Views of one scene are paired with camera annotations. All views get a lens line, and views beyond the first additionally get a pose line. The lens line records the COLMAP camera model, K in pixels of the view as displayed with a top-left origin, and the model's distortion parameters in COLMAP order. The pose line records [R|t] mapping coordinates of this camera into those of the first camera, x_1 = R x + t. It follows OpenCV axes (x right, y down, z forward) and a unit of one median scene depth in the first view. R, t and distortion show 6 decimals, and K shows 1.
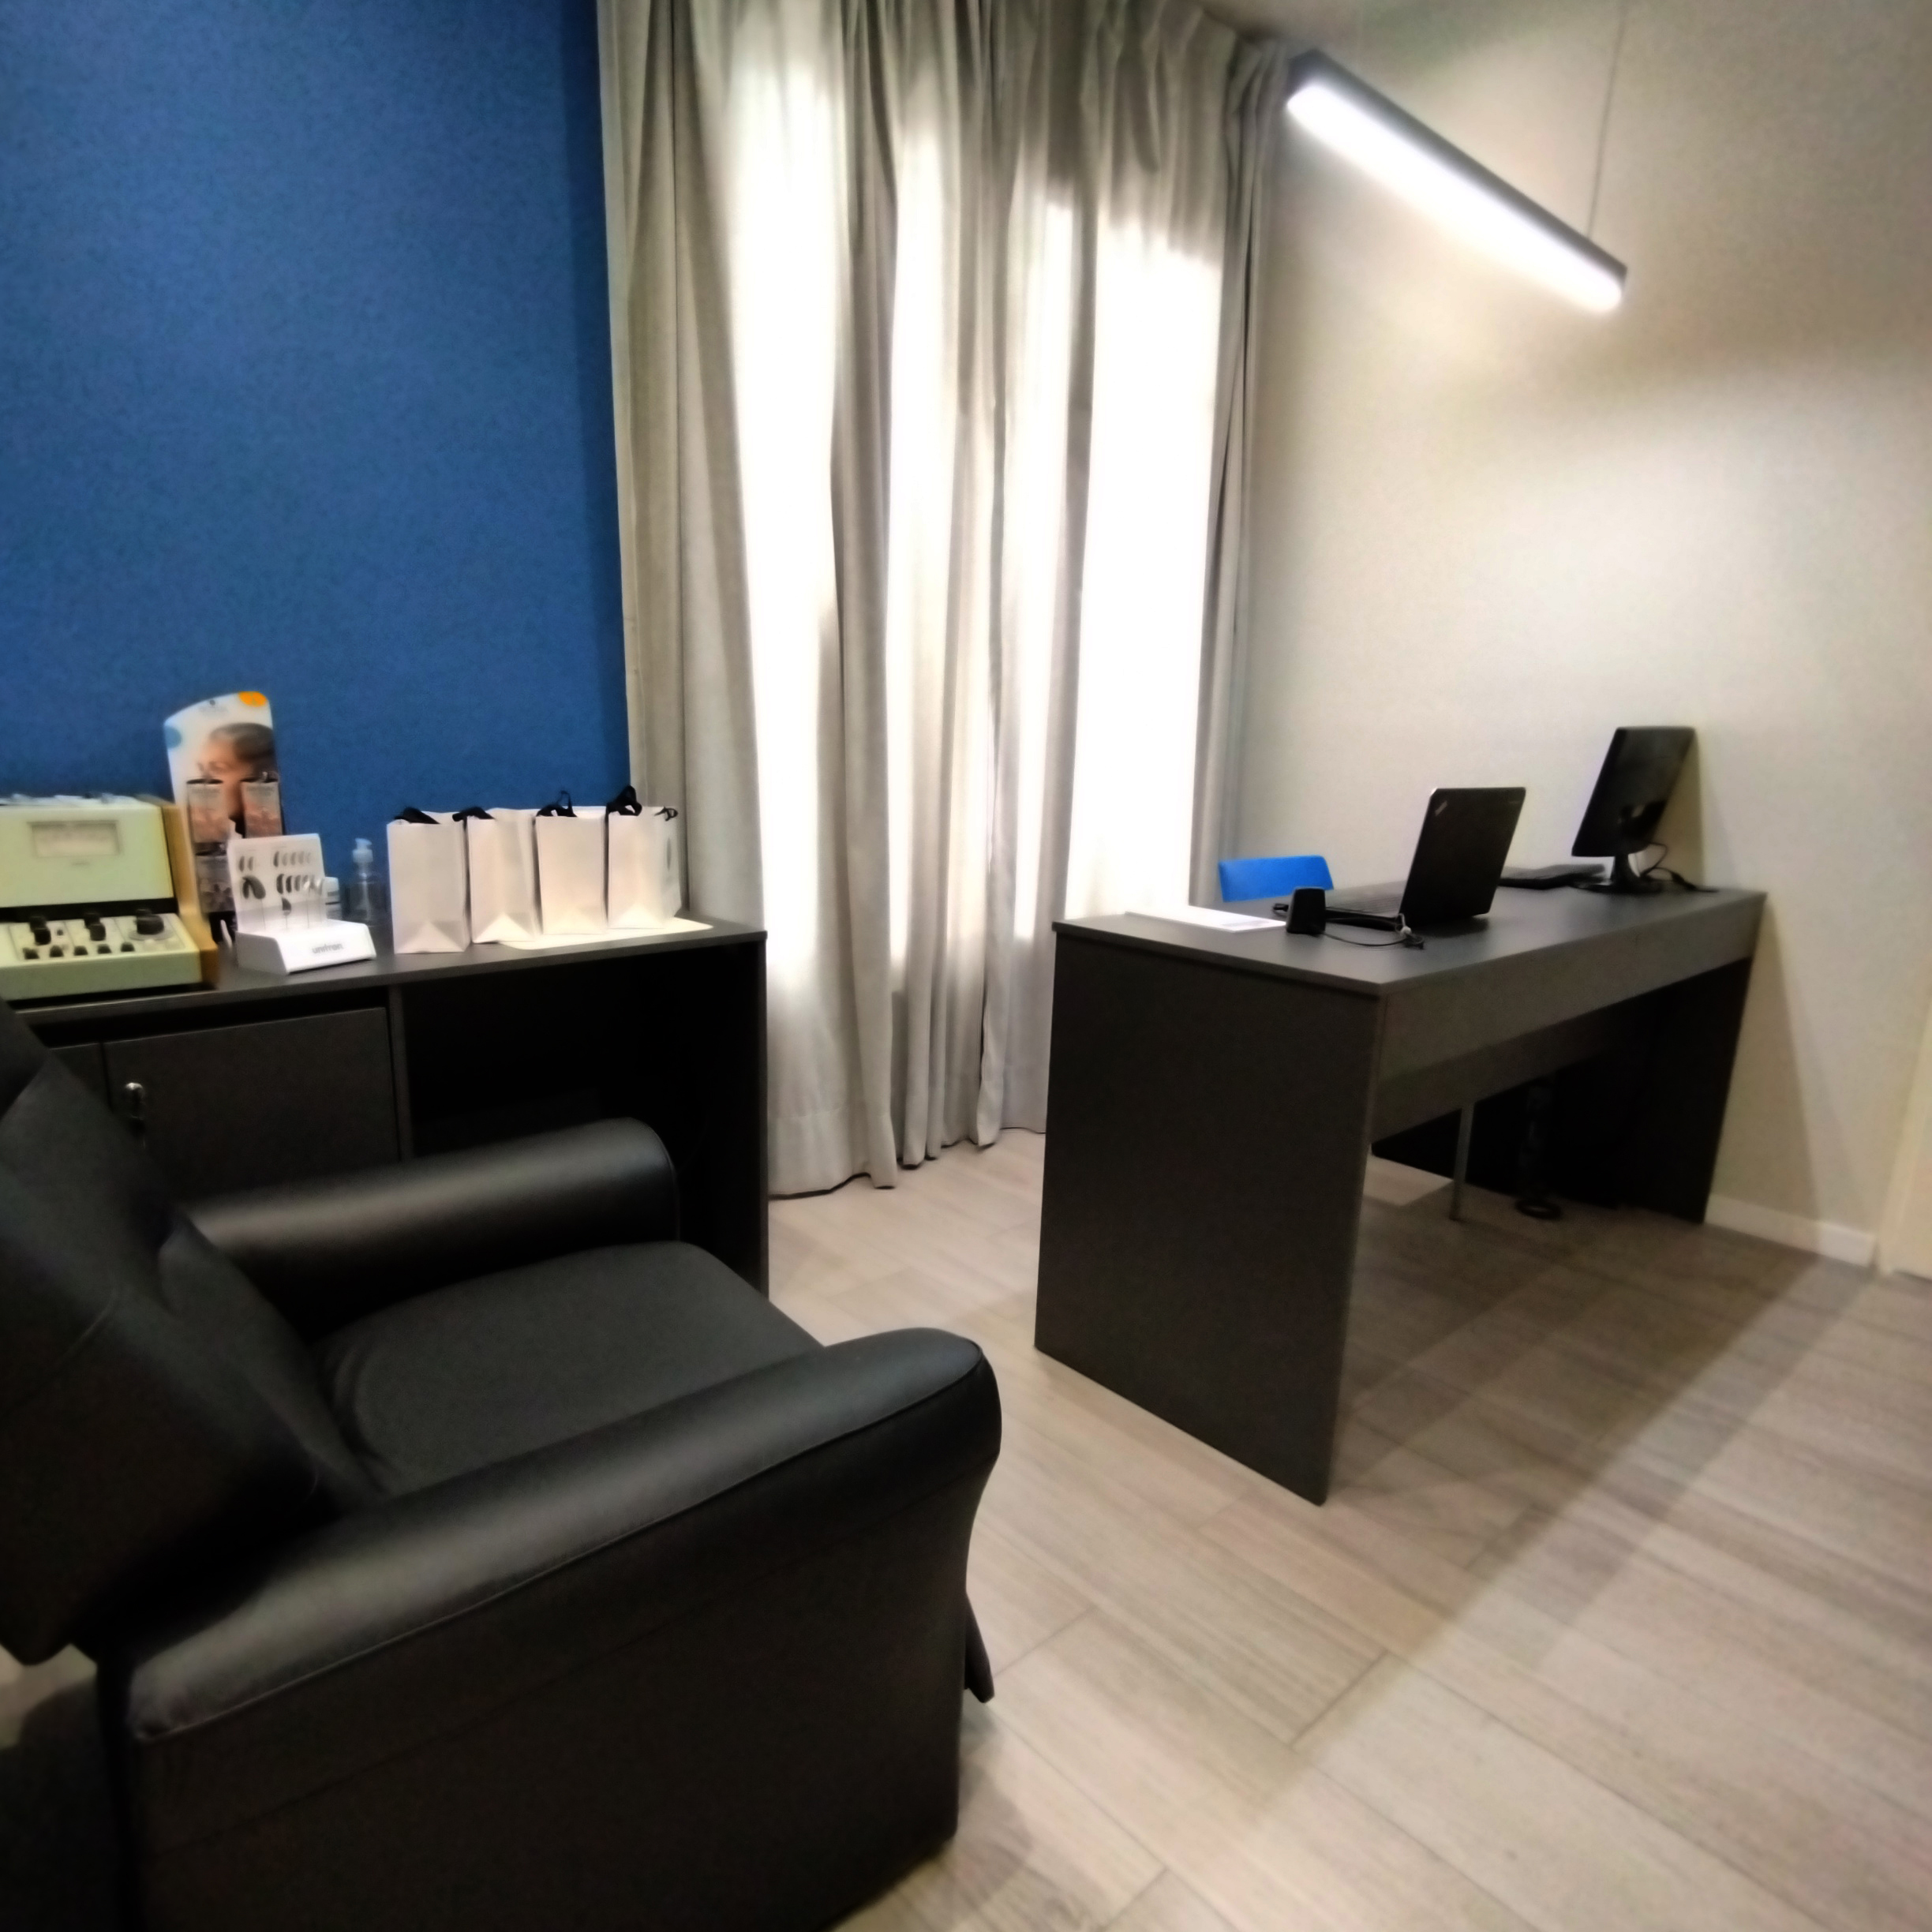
lens RADIAL K [[1241.6, 0, 960.1], [0, 1241.6, 999.9], [0, 0, 1]] dist [0.000854, -0.000681]
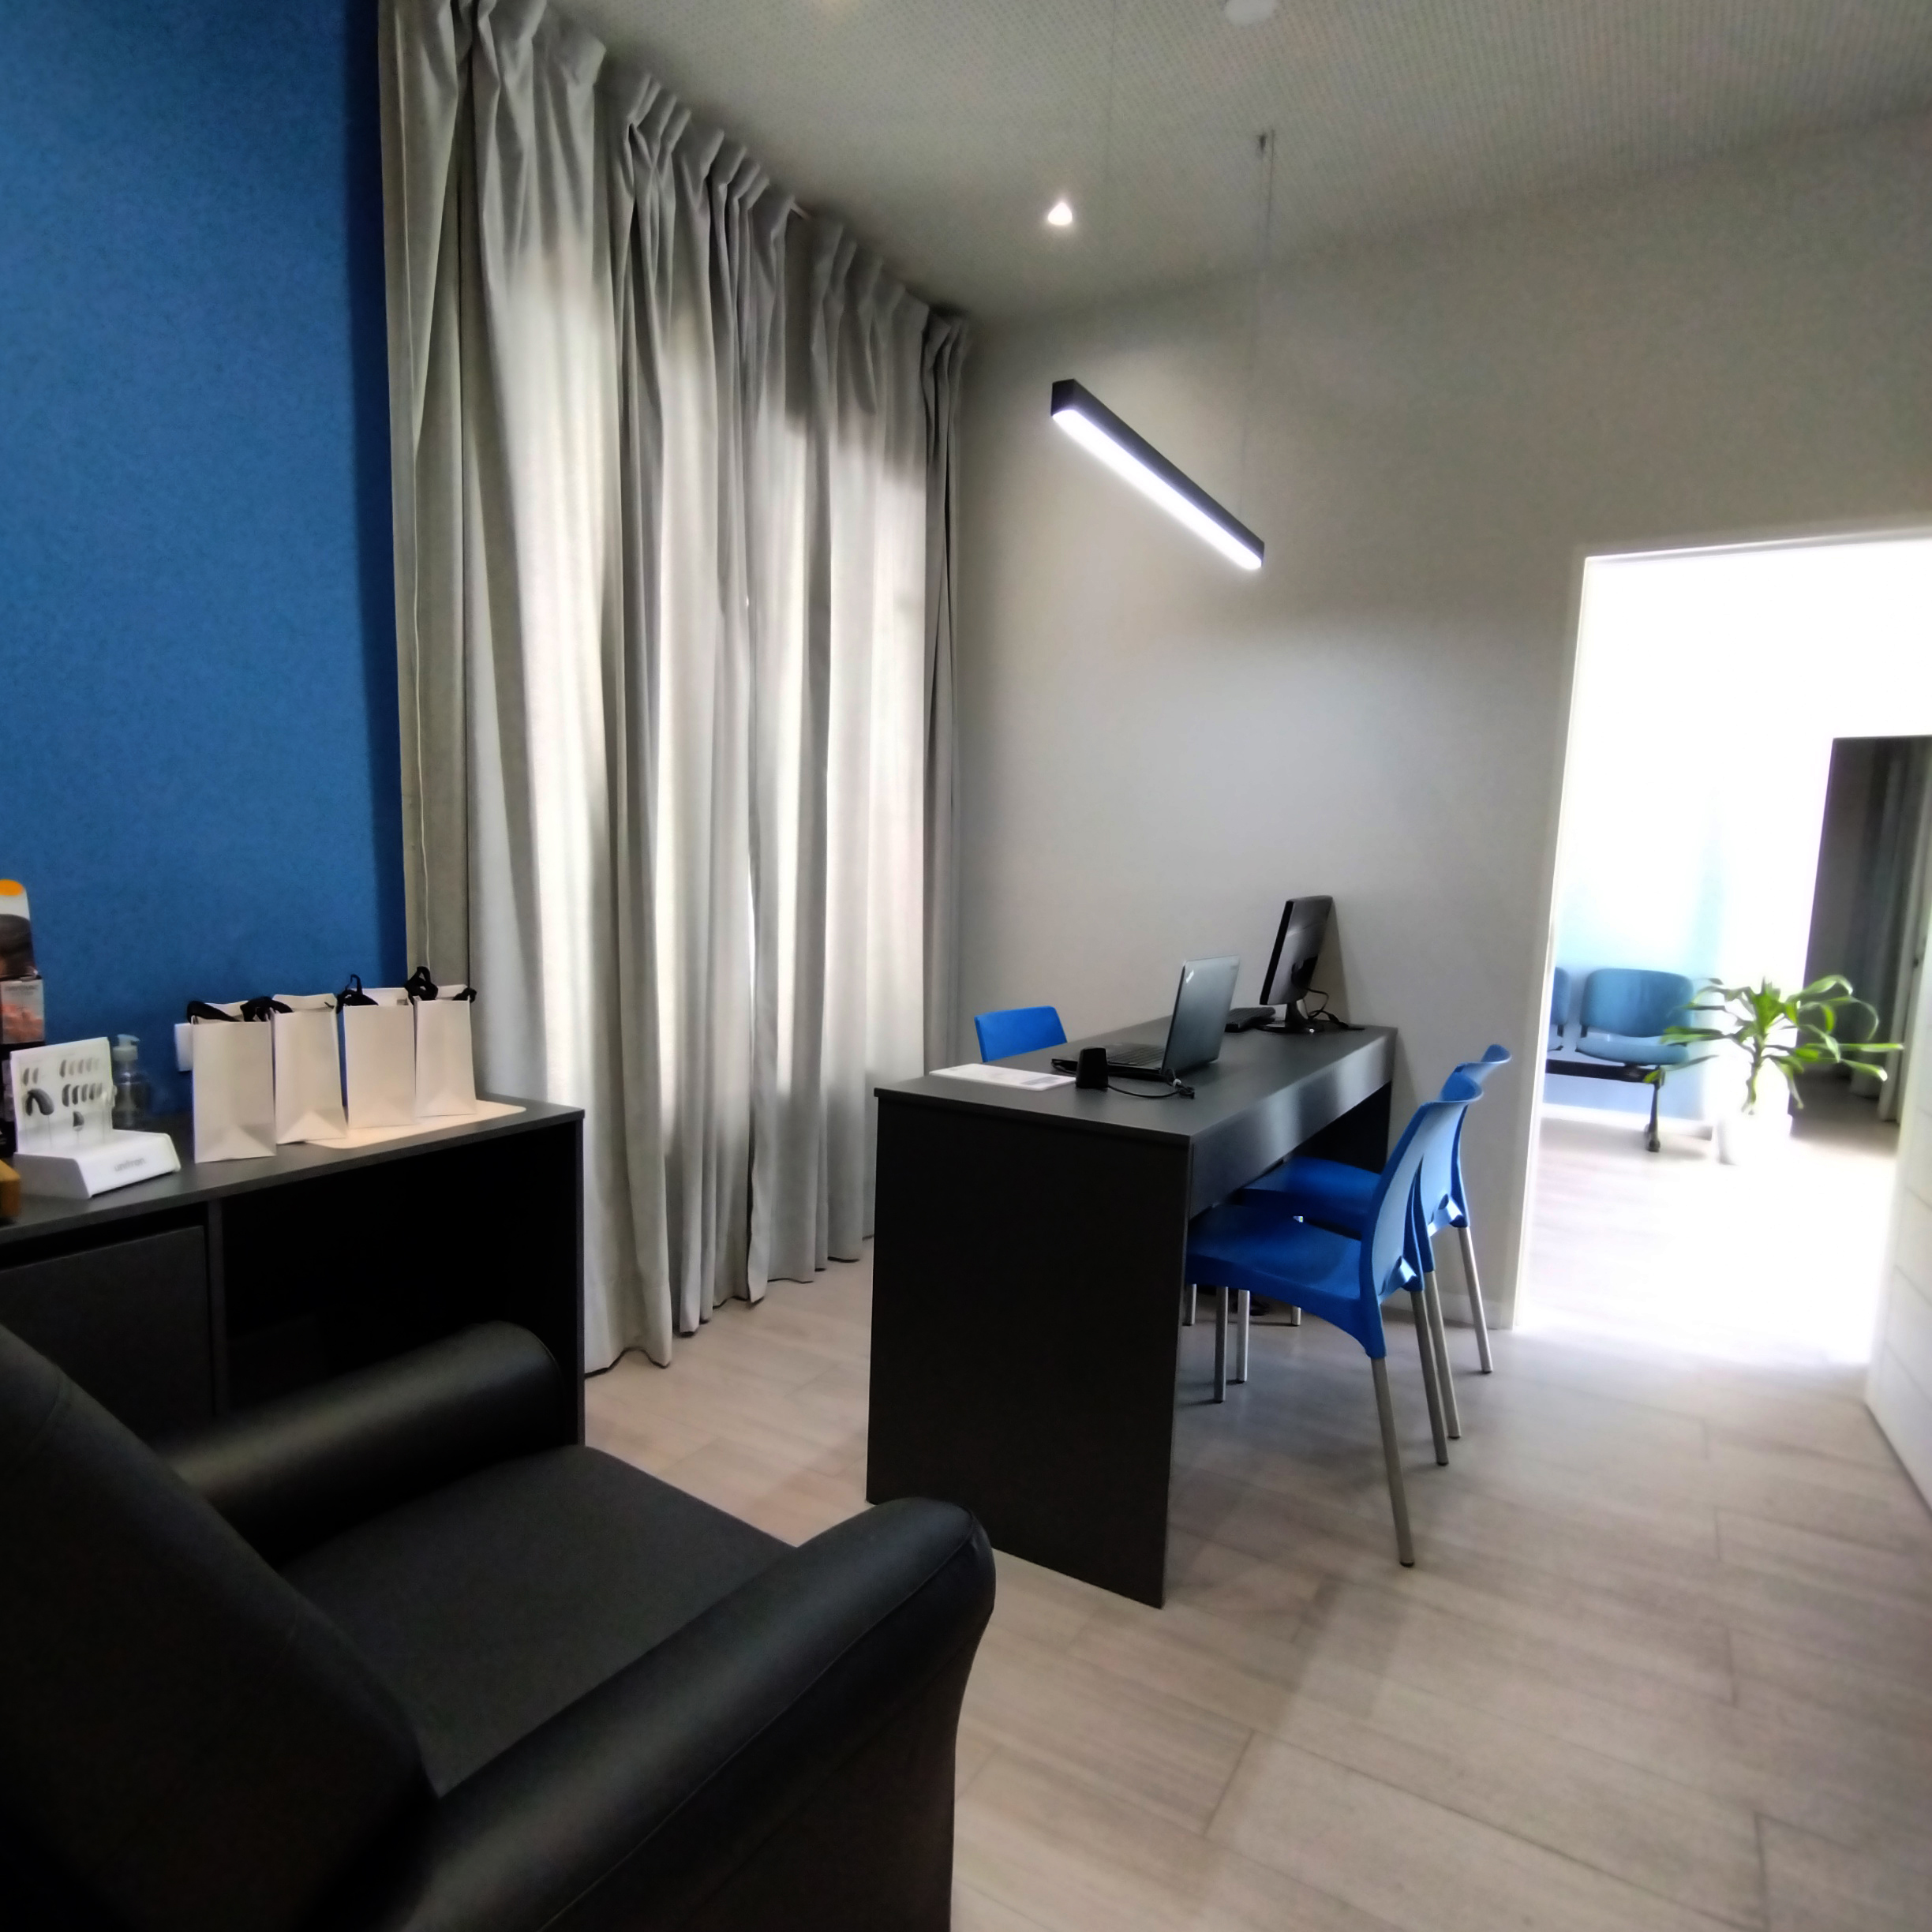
lens RADIAL K [[1254.7, 0, 949.4], [0, 1254.7, 964.5], [0, 0, 1]] dist [0.000239, 0.000320]
pose [[0.949511, -0.021132, 0.313021, -0.195004], [0.058891, 0.991999, -0.111670, -0.042596], [-0.308156, 0.124466, 0.943159, -0.060103]]
